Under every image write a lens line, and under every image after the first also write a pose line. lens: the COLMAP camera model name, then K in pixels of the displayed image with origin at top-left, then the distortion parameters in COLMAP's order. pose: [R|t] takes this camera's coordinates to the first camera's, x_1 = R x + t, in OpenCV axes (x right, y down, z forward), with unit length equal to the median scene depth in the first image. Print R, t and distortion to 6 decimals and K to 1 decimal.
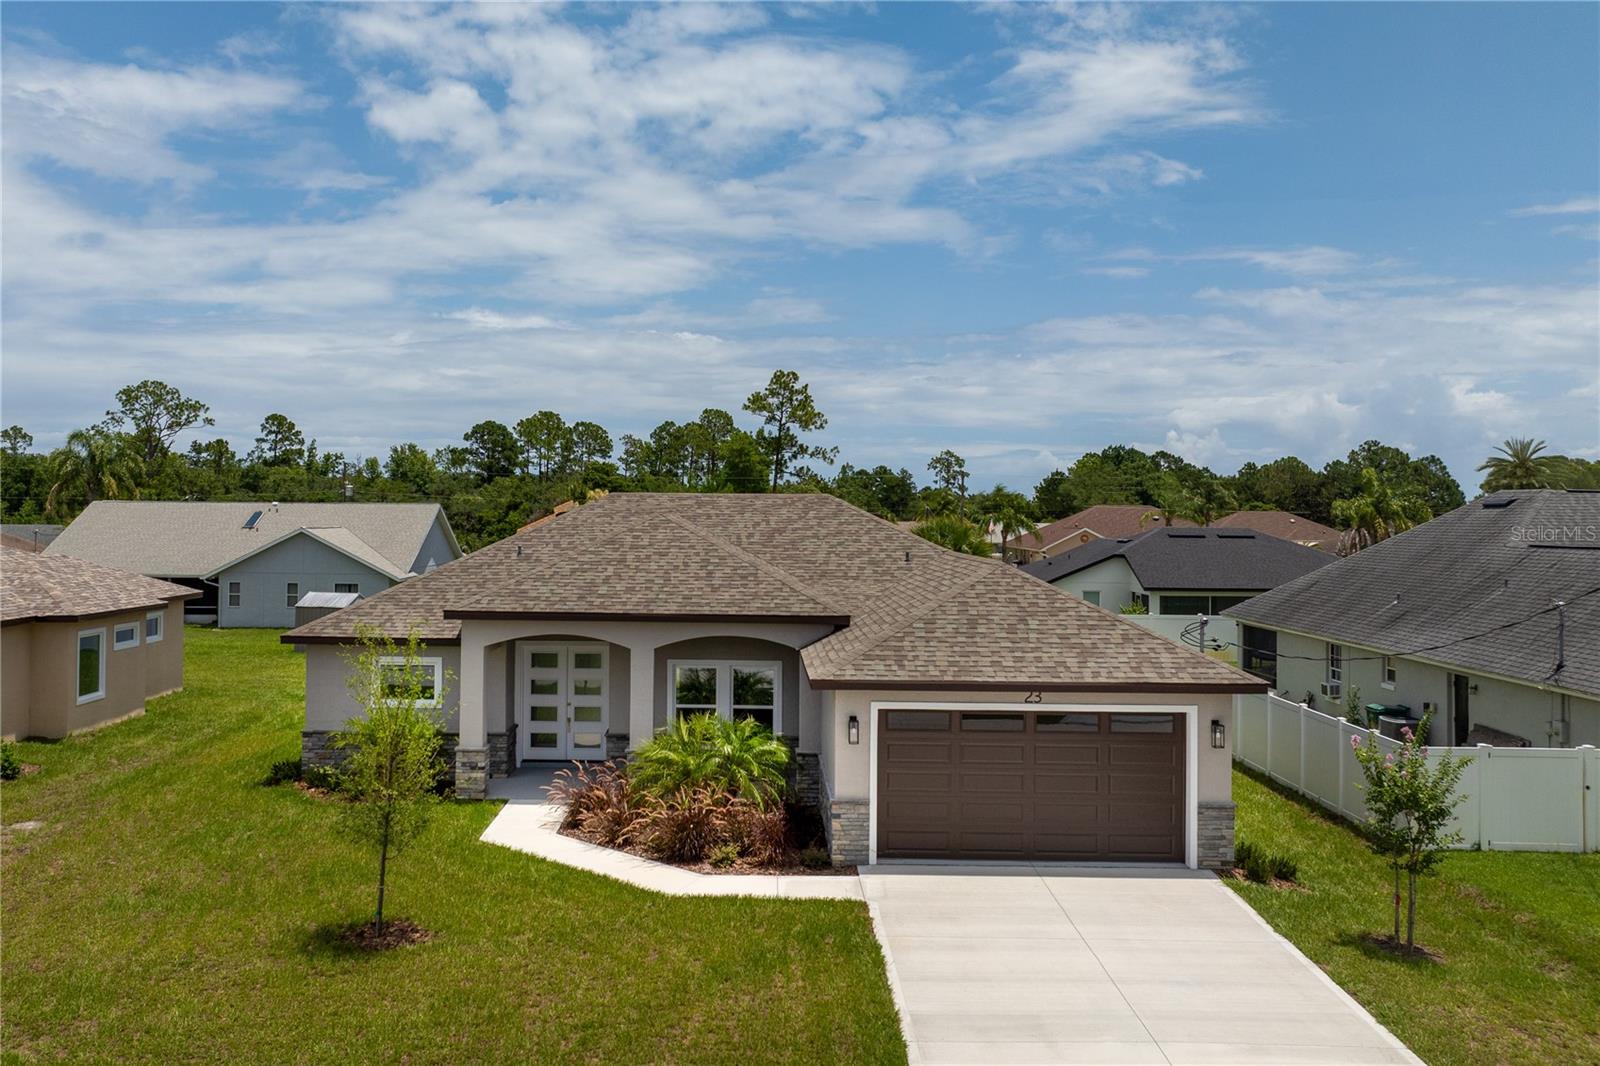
lens RADIAL K [[1317.9, 0, 786.2], [0, 1317.9, 539.7], [0, 0, 1]] dist [-0.022844, 0.013023]
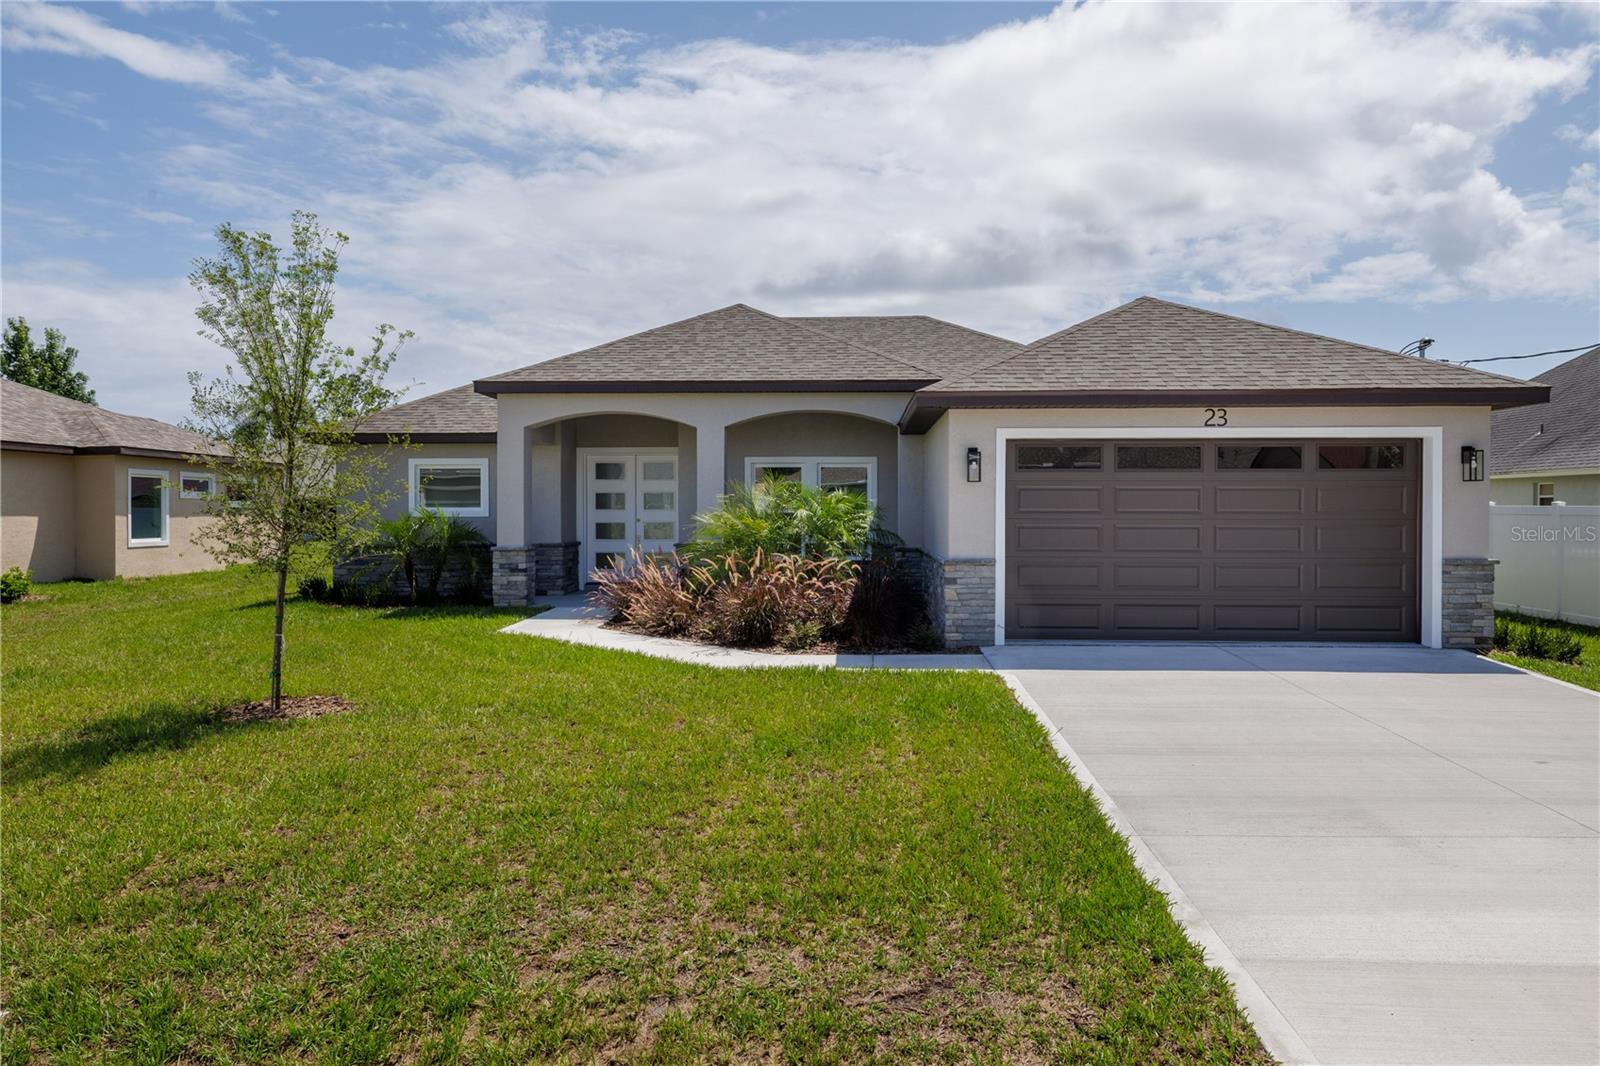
lens RADIAL K [[1075.3, 0, 851.4], [0, 1075.3, 548.2], [0, 0, 1]] dist [-0.003407, 0.001127]
pose [[0.999619, -0.007672, -0.026512, -0.002210], [0.008525, 0.999445, 0.032210, 0.169527], [0.026251, -0.032424, 0.999129, 0.384068]]
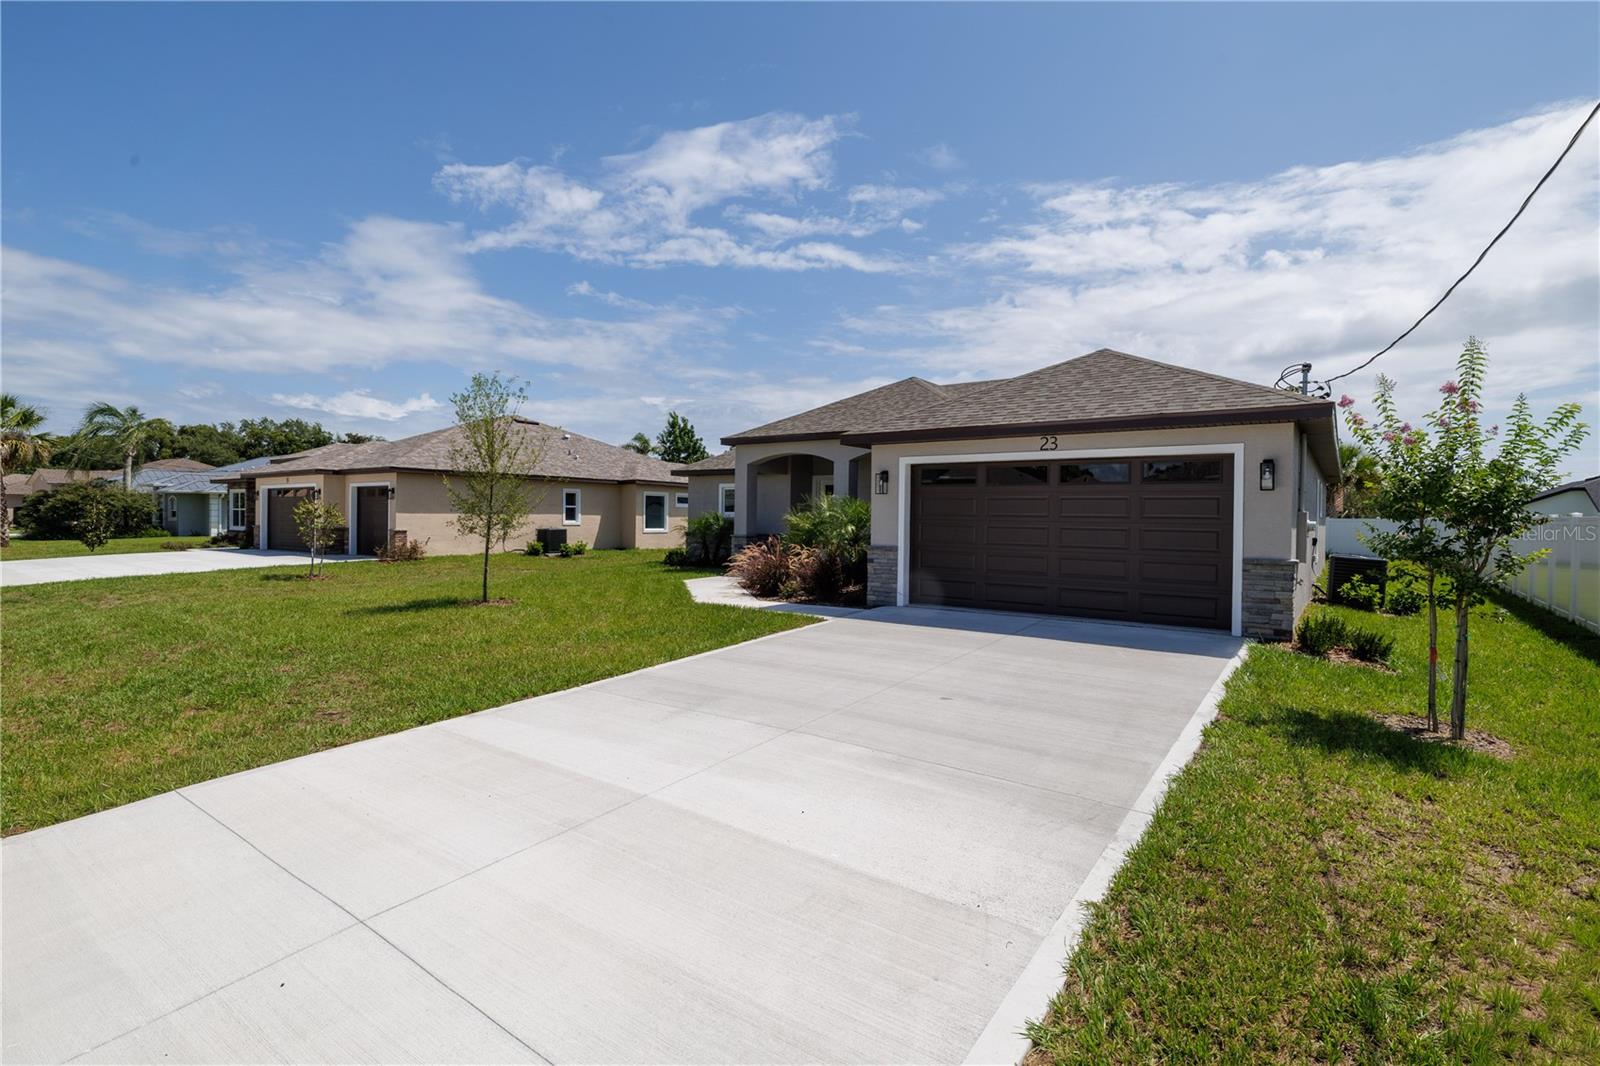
lens RADIAL K [[761.5, 0, 793.2], [0, 761.5, 523.2], [0, 0, 1]] dist [0.002025, 0.000432]
pose [[0.817720, 0.005020, -0.575594, 0.353434], [-0.004158, 0.999987, 0.002814, 0.175023], [0.575601, 0.000093, 0.817731, 0.428483]]
